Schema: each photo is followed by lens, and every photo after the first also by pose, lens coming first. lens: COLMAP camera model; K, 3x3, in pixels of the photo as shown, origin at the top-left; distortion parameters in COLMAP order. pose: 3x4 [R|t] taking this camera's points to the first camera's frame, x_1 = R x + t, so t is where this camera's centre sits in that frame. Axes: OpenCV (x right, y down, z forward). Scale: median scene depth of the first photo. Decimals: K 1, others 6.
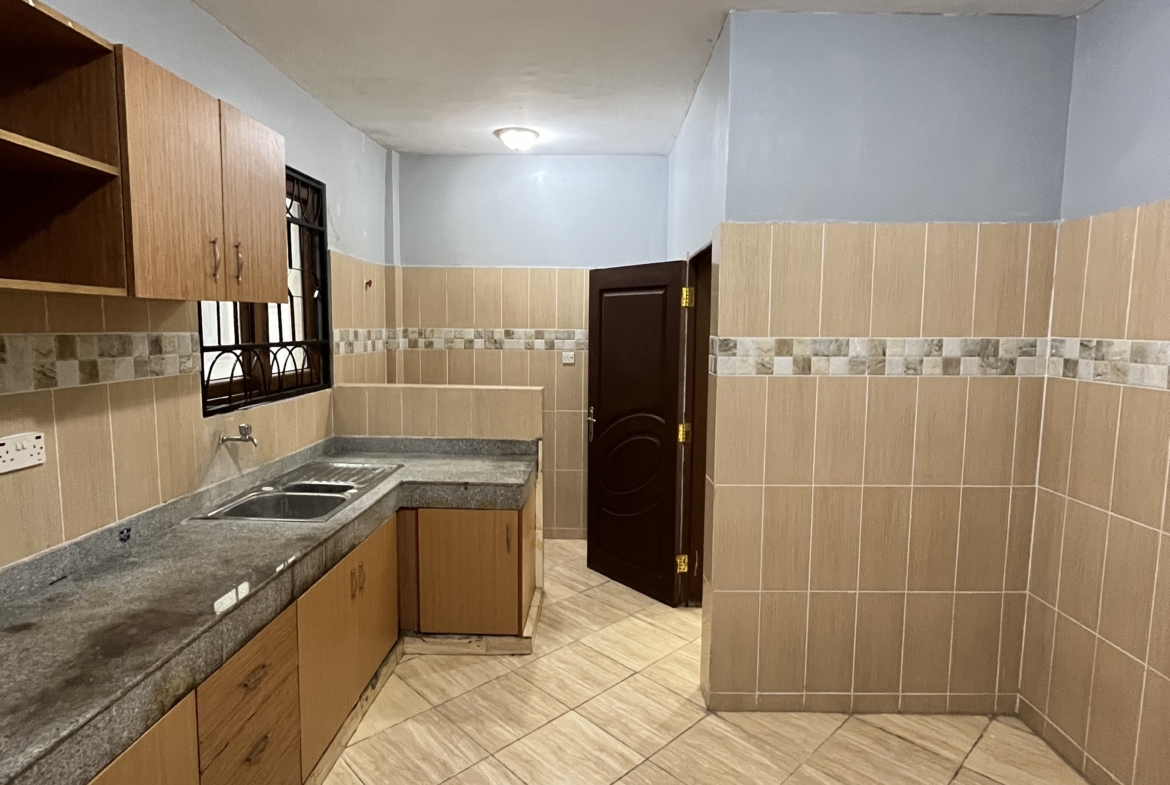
lens RADIAL K [[631.1, 0, 589.4], [0, 631.1, 388.1], [0, 0, 1]] dist [-0.002201, -0.000307]
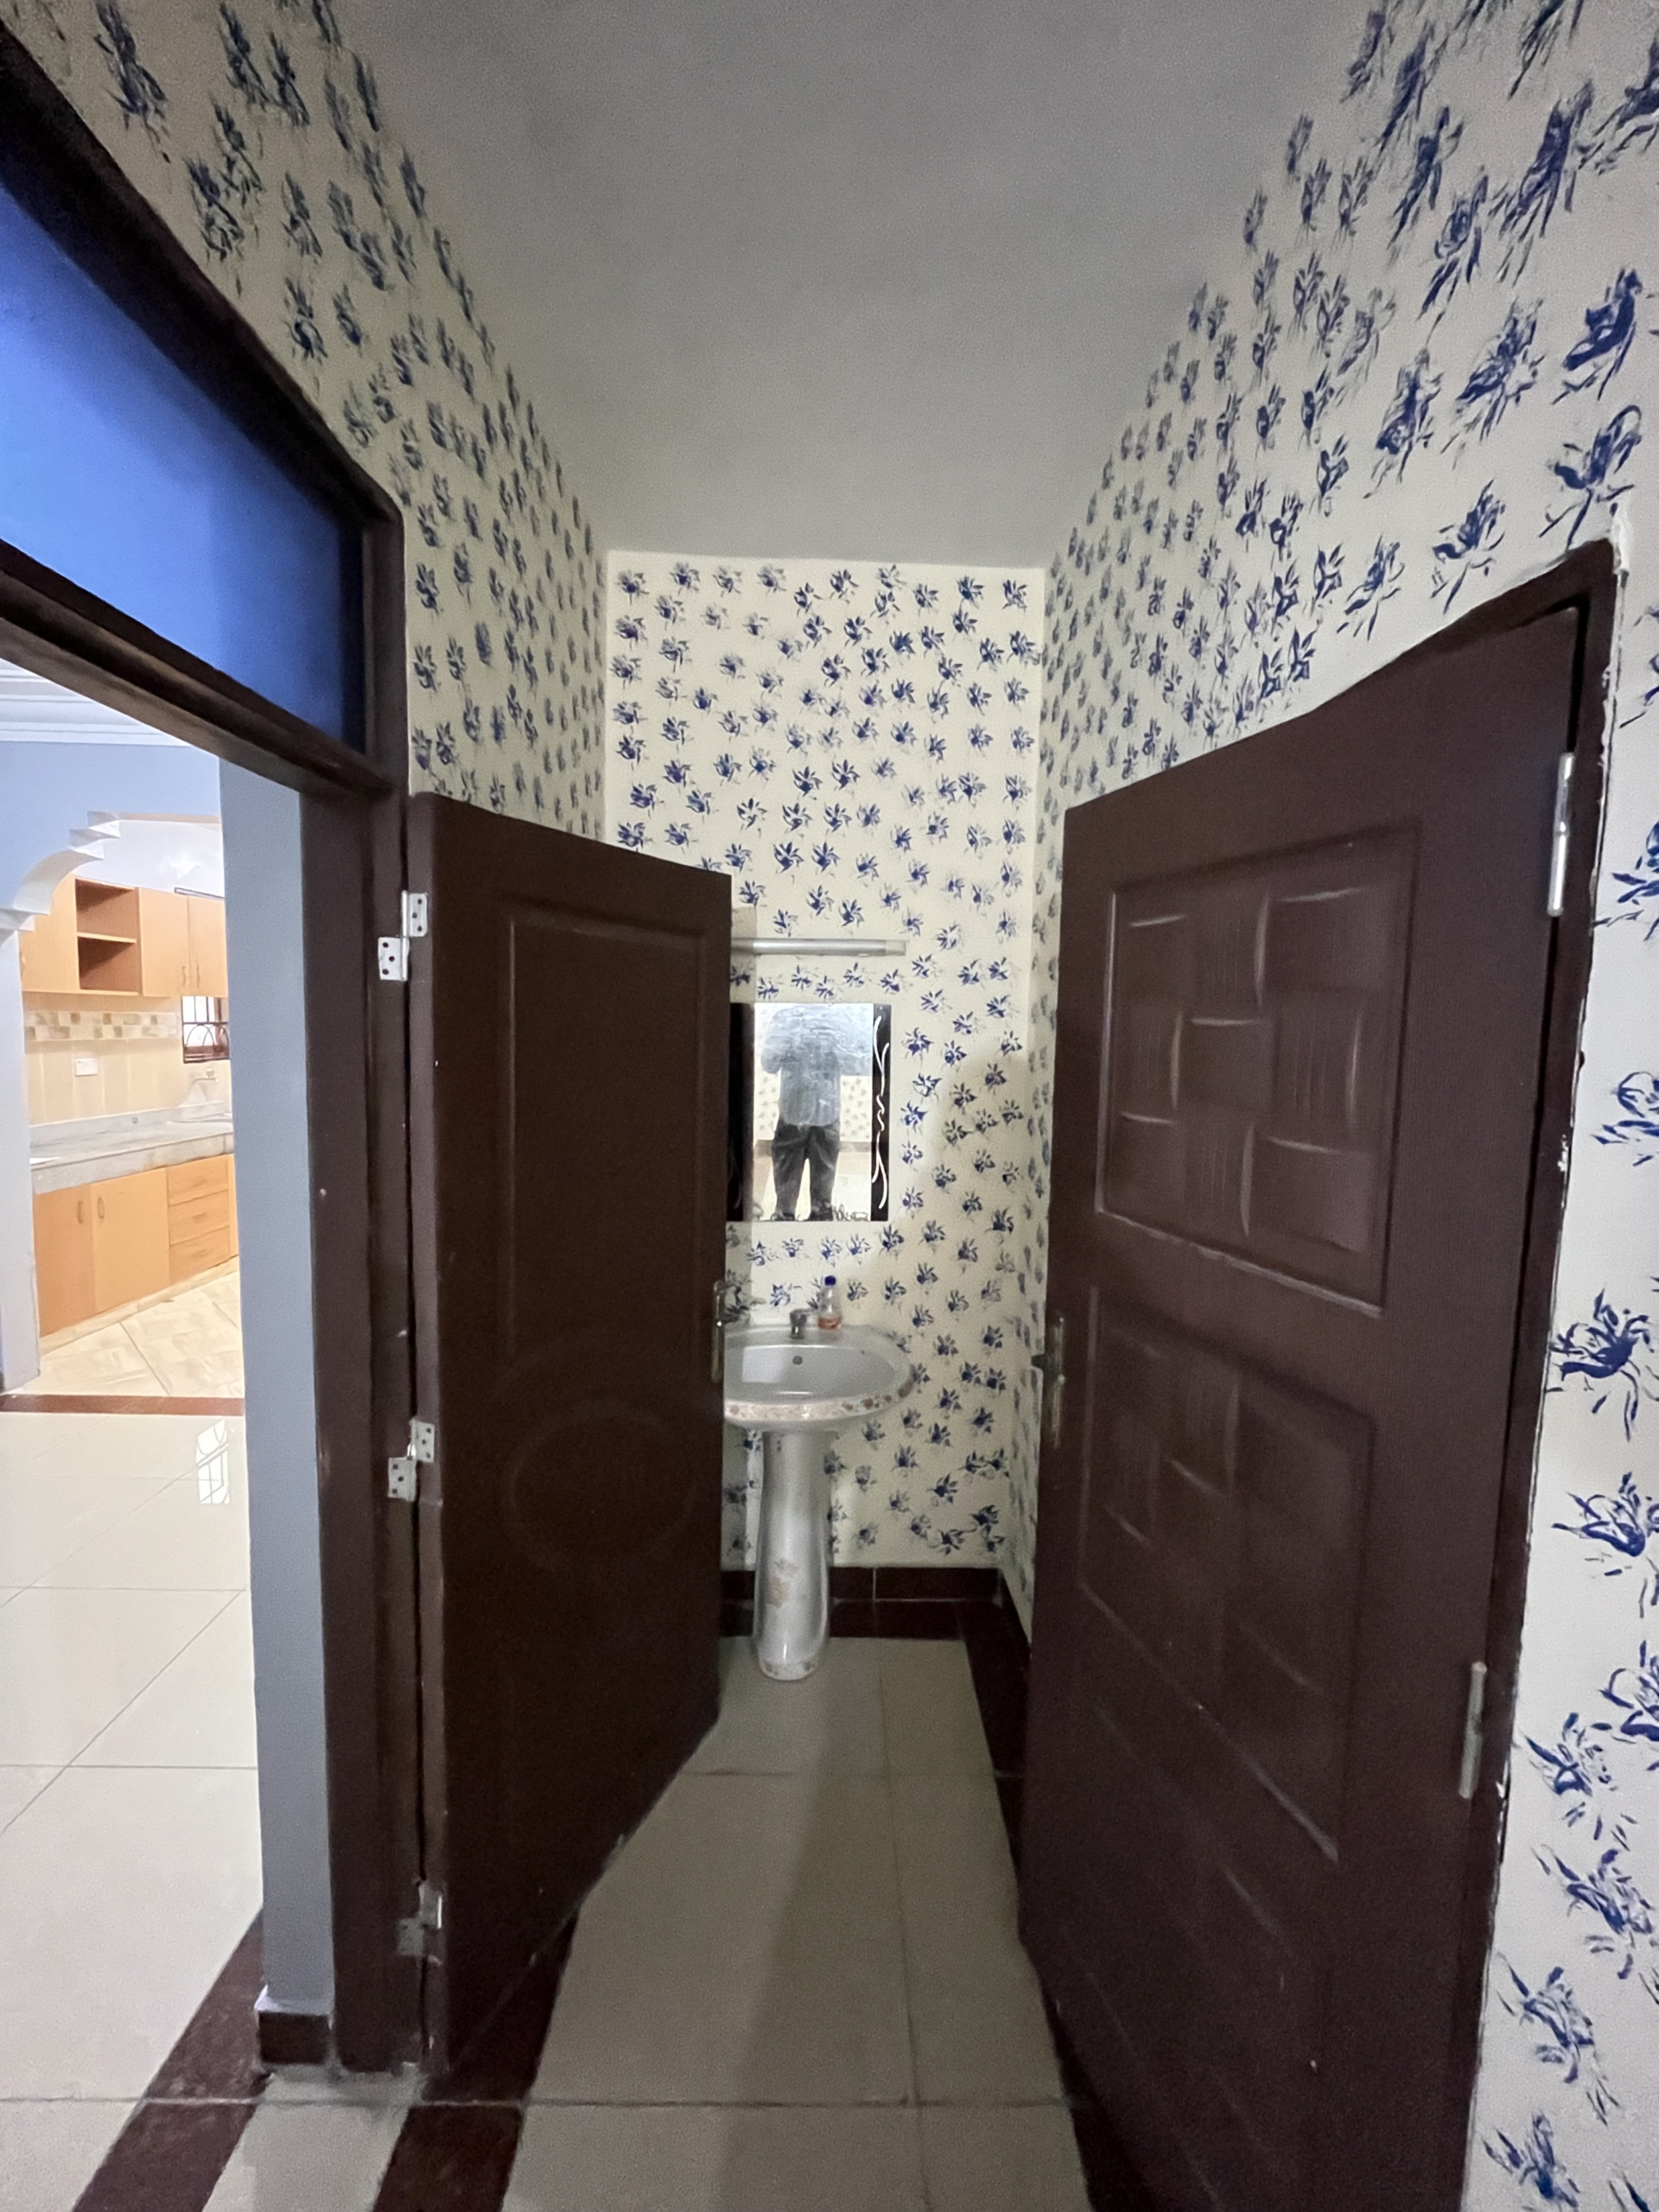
lens RADIAL K [[894.7, 0, 835.4], [0, 894.7, 1102.6], [0, 0, 1]] dist [-0.000966, -0.000323]
pose [[0.999287, 0.010995, 0.036116, 1.250509], [-0.010781, 0.999923, -0.006113, 0.174840], [-0.036181, 0.005719, 0.999329, -1.737390]]
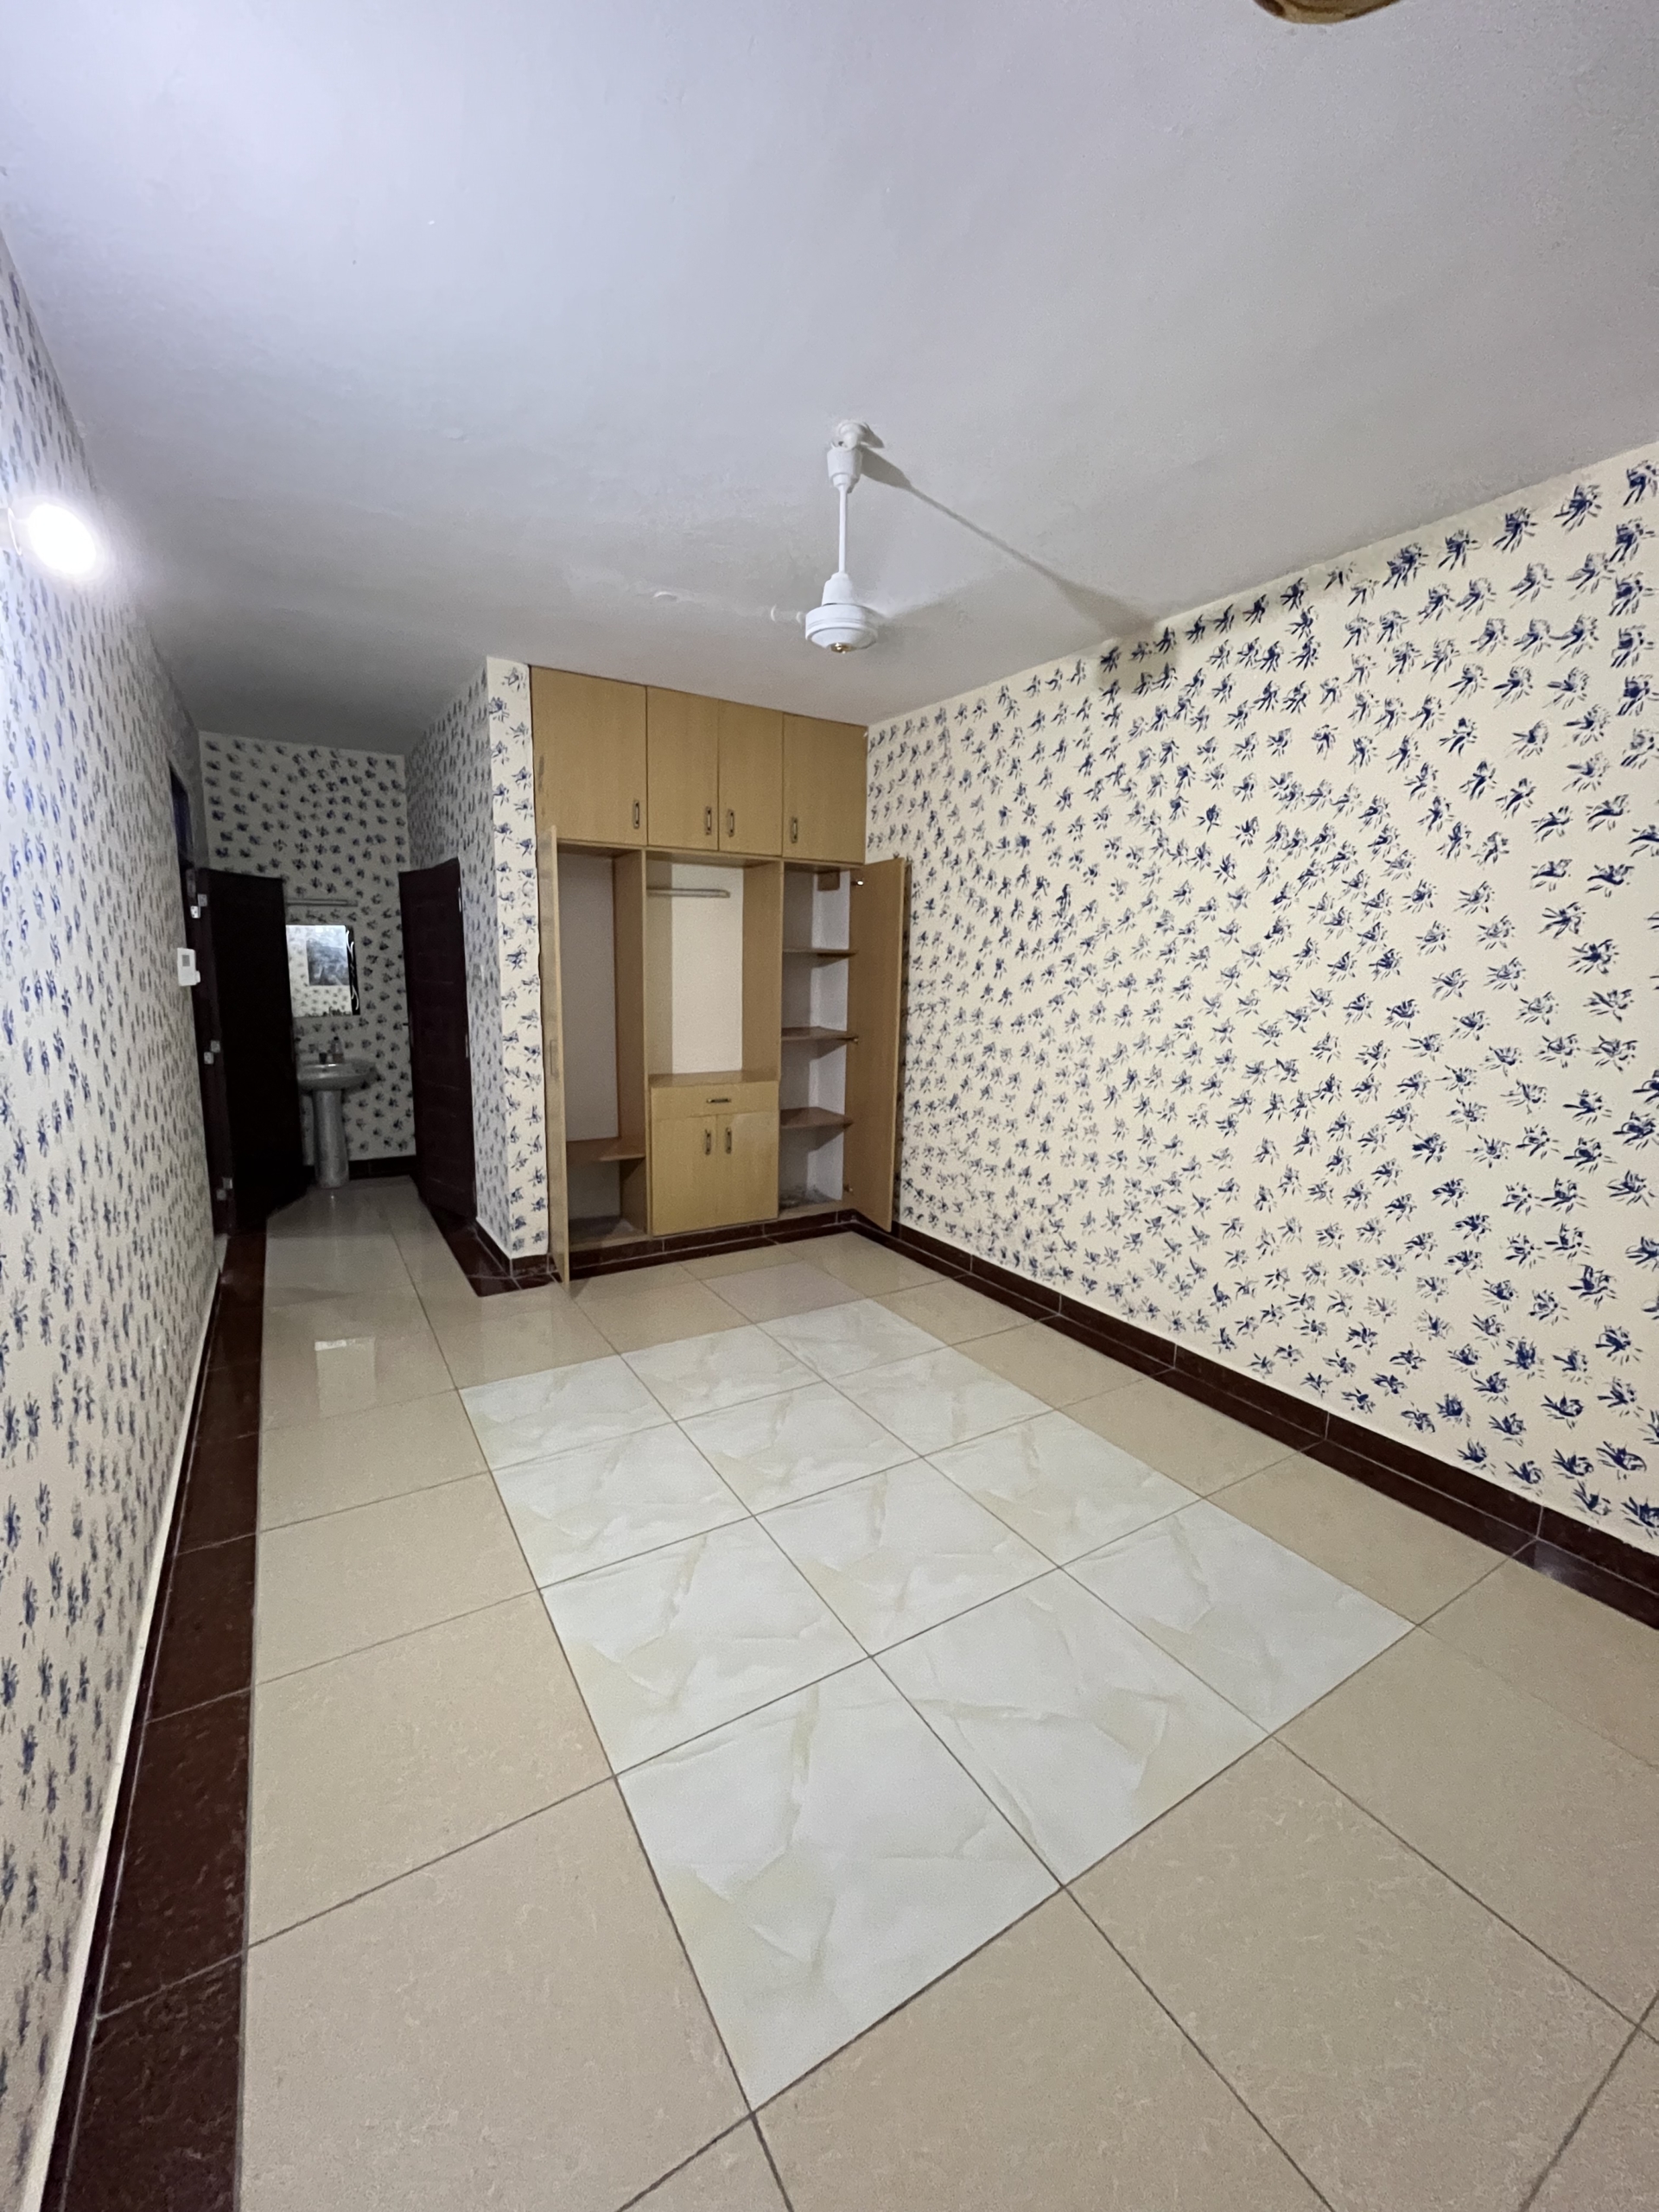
lens RADIAL K [[894.7, 0, 832.7], [0, 894.7, 1100.6], [0, 0, 1]] dist [-0.000966, -0.000323]
pose [[0.844663, -0.079889, 0.529303, 1.096575], [0.043302, 0.995757, 0.081191, 0.434092], [-0.533543, -0.045659, 0.844539, -3.880634]]
